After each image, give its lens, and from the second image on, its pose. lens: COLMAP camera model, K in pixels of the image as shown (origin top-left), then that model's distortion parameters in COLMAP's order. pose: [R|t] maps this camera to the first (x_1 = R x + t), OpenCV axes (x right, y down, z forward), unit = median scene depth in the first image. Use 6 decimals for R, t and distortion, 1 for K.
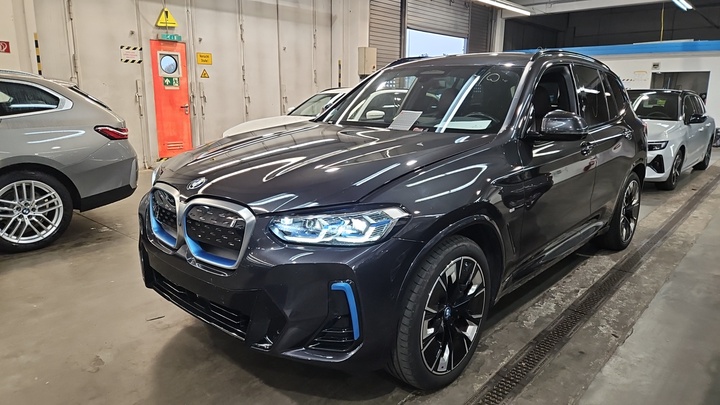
lens RADIAL K [[494.8, 0, 357.6], [0, 494.8, 200.3], [0, 0, 1]] dist [0.013146, 0.002221]
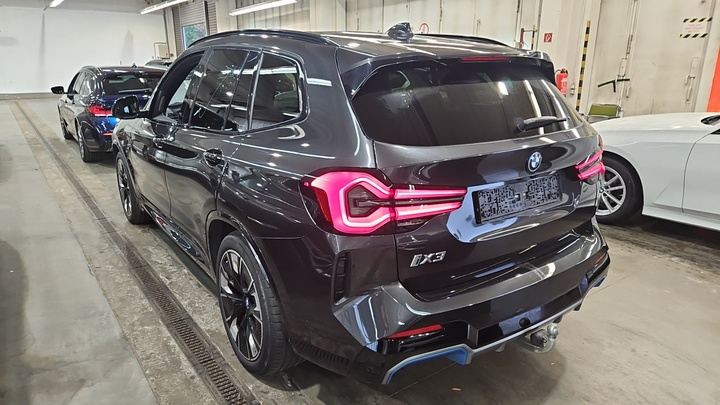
lens RADIAL K [[494.8, 0, 358.4], [0, 494.8, 206.1], [0, 0, 1]] dist [0.013146, 0.002221]
pose [[-0.231282, 0.263775, -0.936446, 0.721441], [-0.199926, 0.929115, 0.311087, -0.202706], [0.952123, 0.259169, -0.162152, 0.848058]]
